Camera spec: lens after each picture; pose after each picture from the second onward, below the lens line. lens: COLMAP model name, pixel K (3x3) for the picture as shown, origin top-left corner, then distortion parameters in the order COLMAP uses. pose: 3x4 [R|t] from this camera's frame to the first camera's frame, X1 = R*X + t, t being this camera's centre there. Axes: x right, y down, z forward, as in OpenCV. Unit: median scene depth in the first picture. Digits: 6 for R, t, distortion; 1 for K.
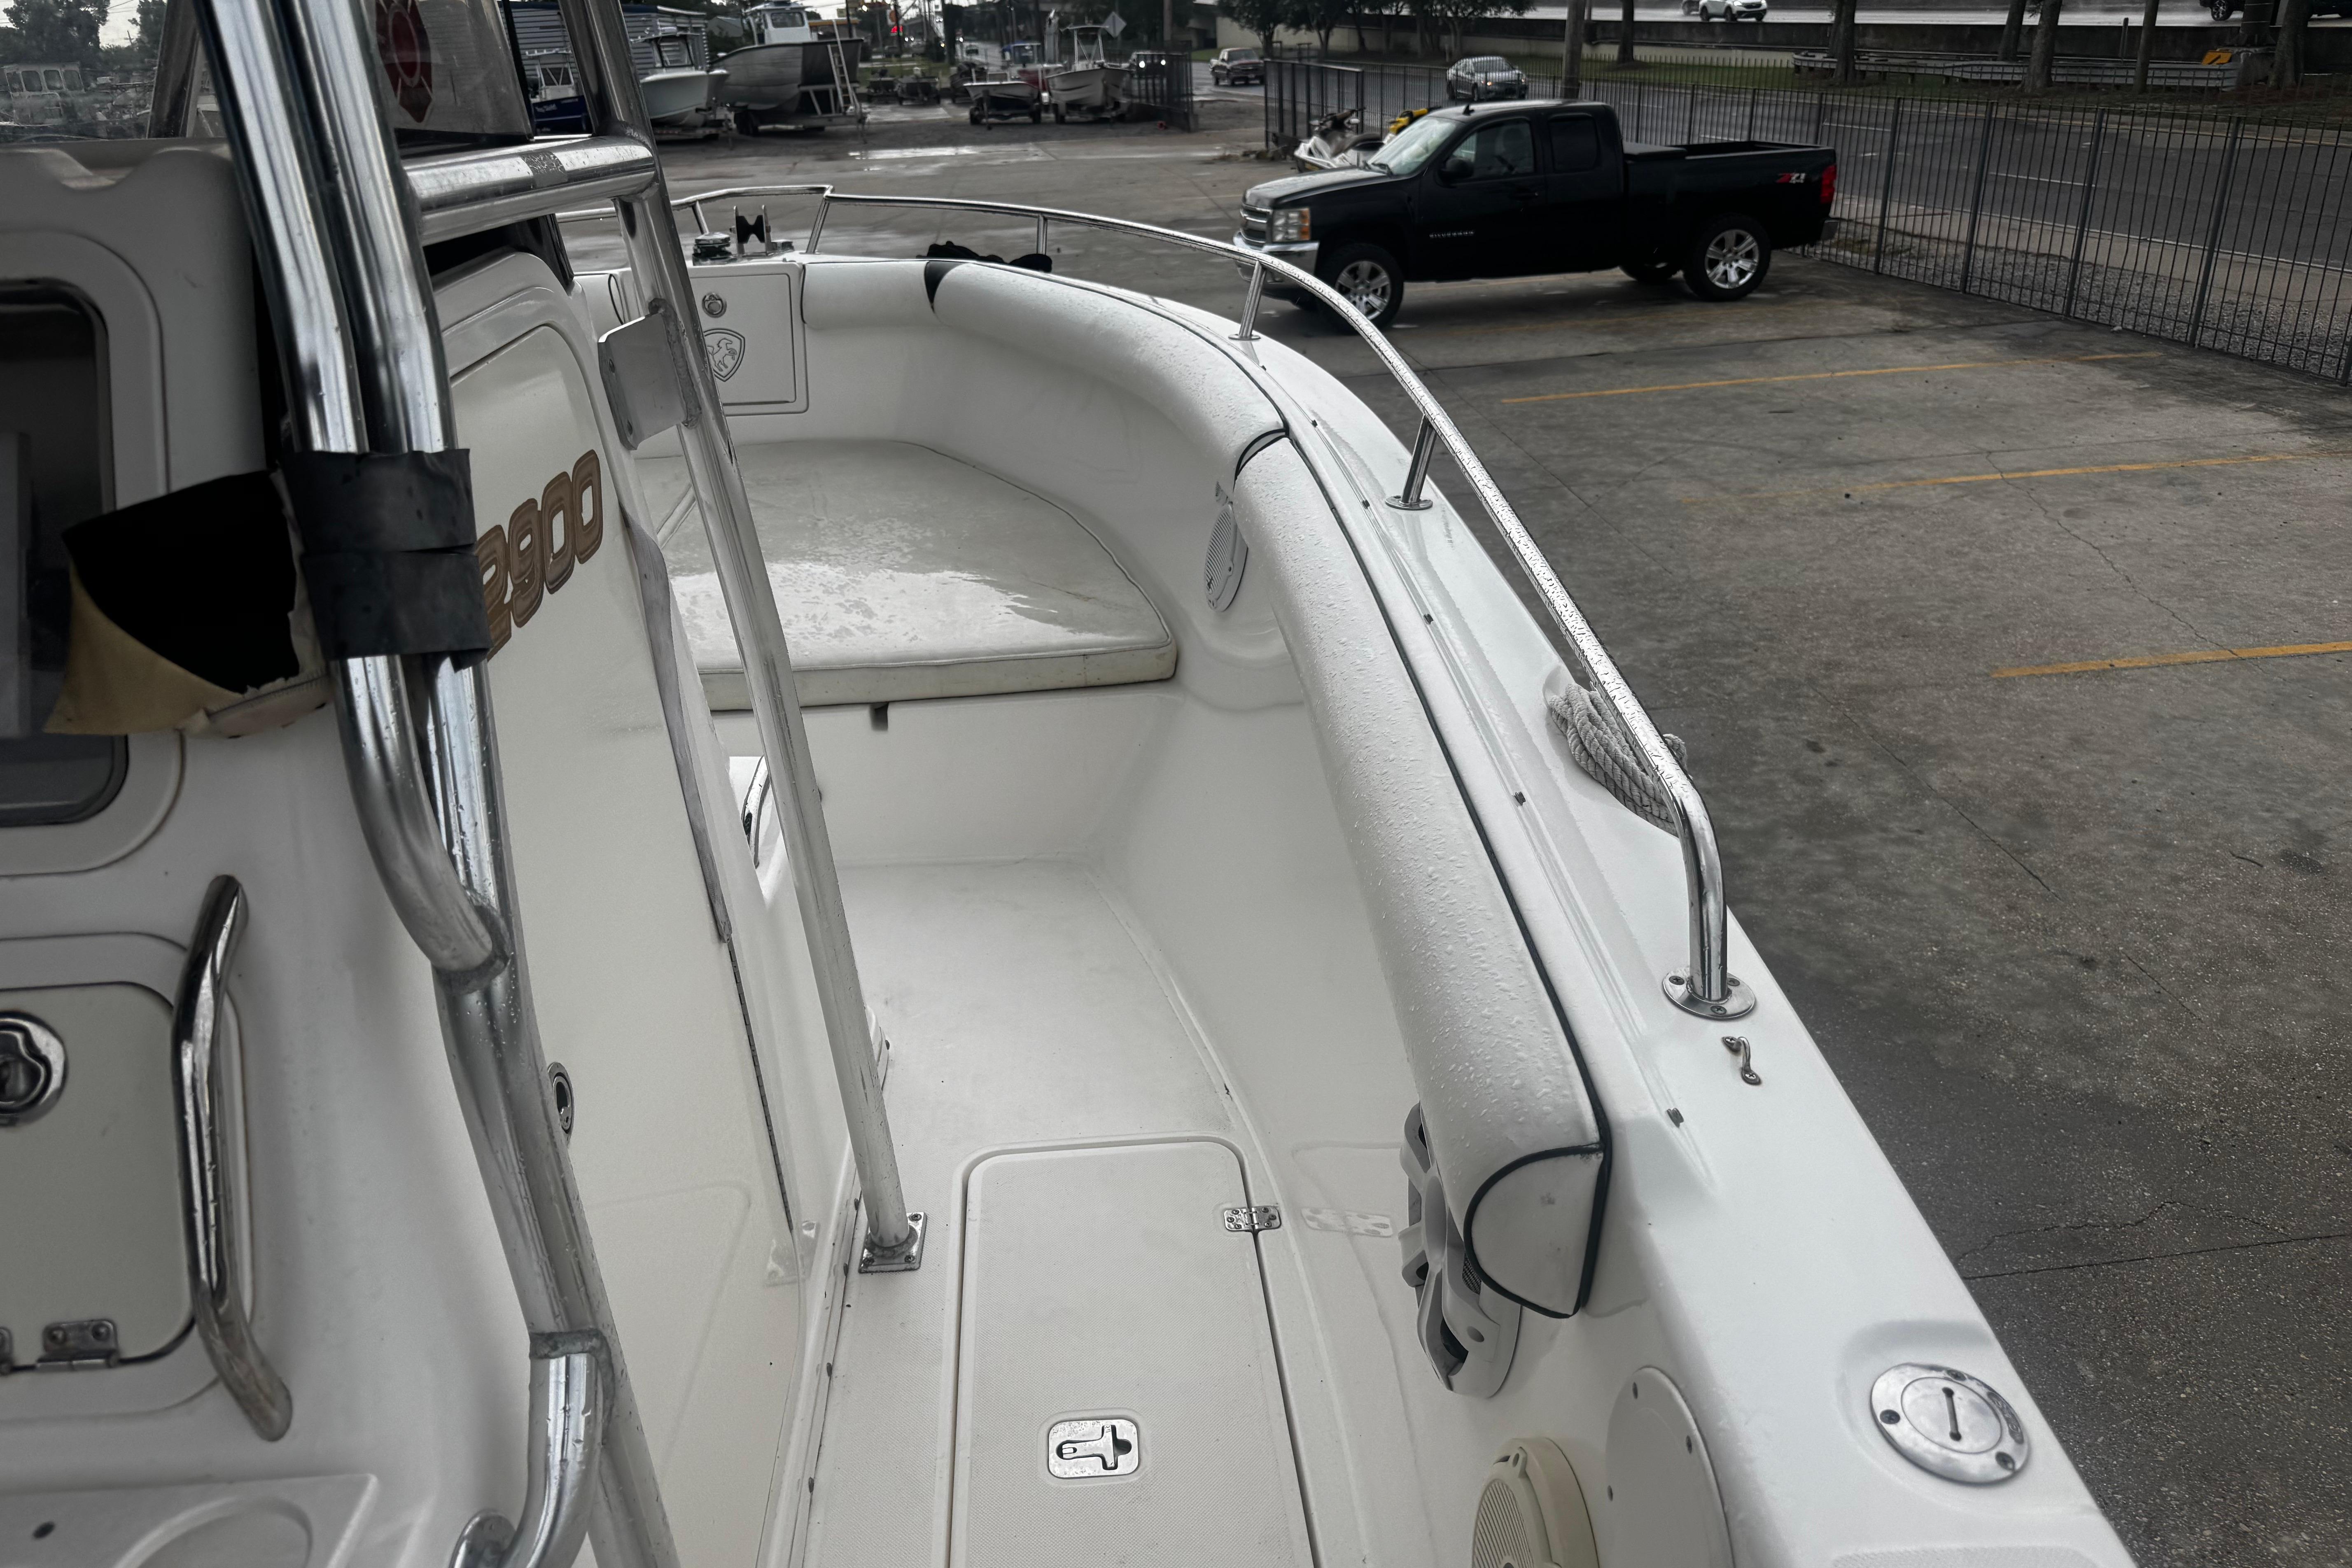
lens RADIAL K [[1666.6, 0, 1163.4], [0, 1666.6, 878.1], [0, 0, 1]] dist [0.038537, -0.058376]
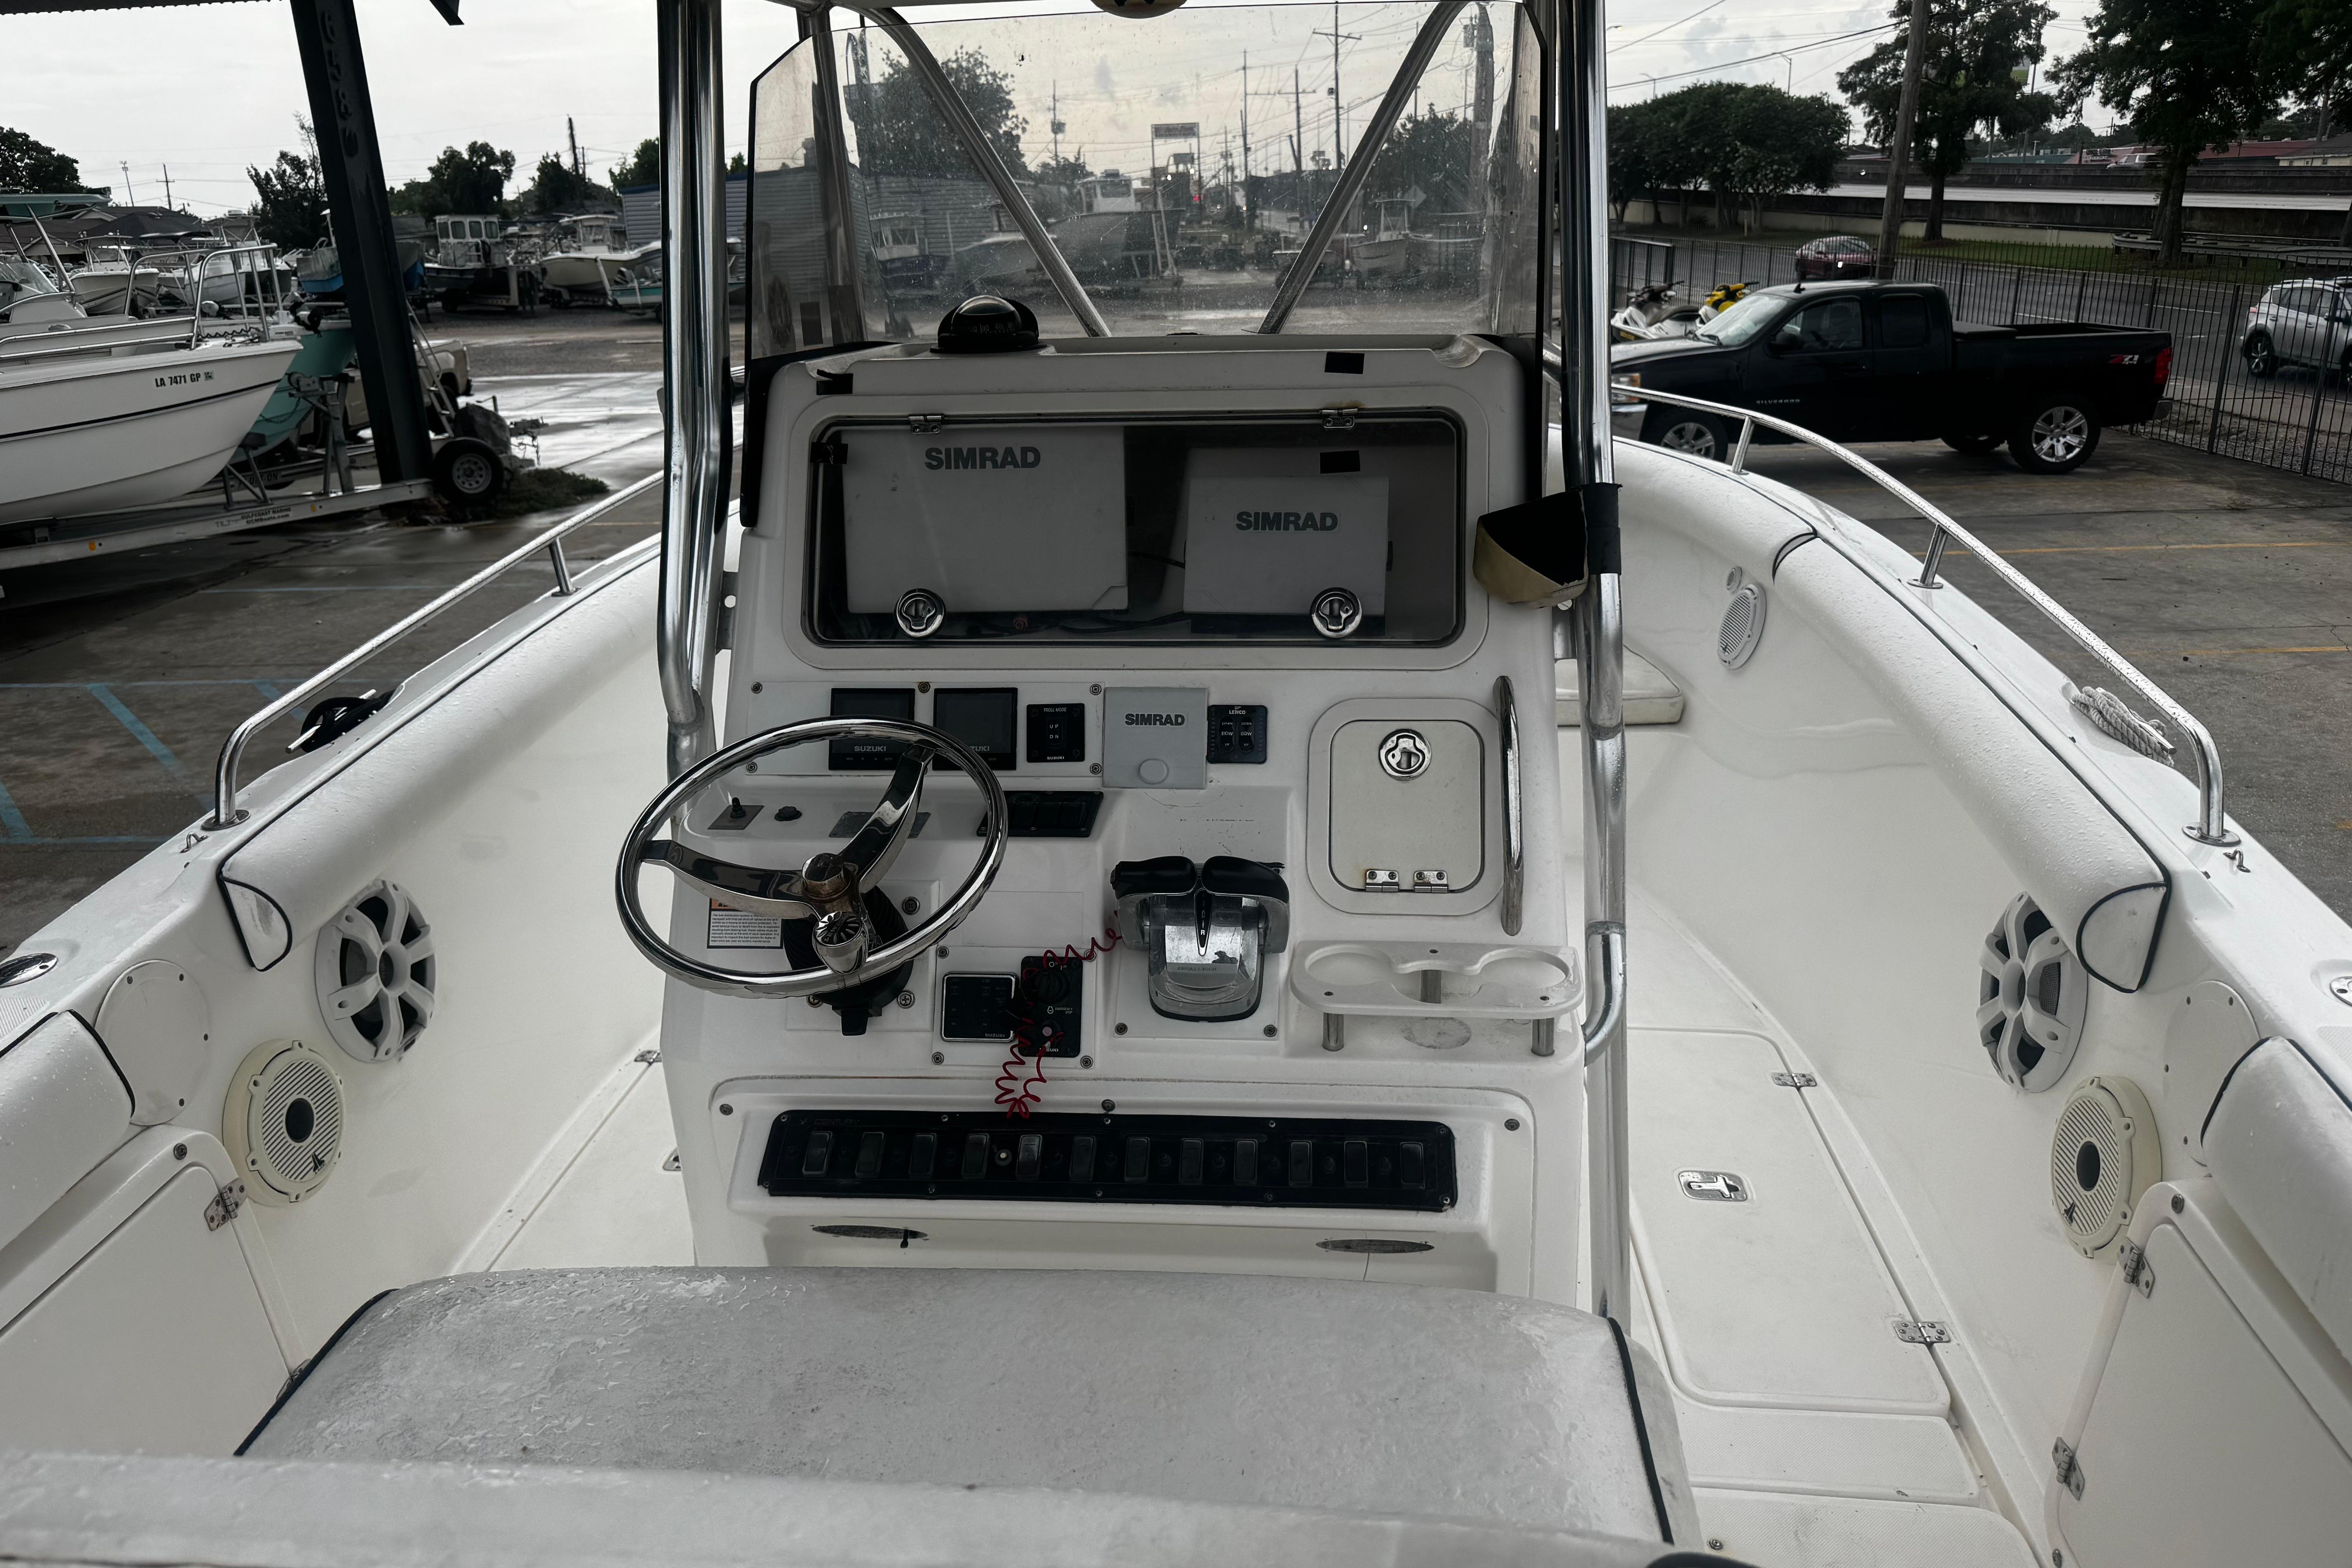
lens RADIAL K [[1732.1, 0, 1123.4], [0, 1732.1, 877.1], [0, 0, 1]] dist [0.031909, -0.047196]
pose [[0.987397, 0.069087, -0.142388, -0.053931], [-0.082114, 0.992754, -0.087733, 0.037650], [0.135295, 0.098319, 0.985915, -0.093970]]
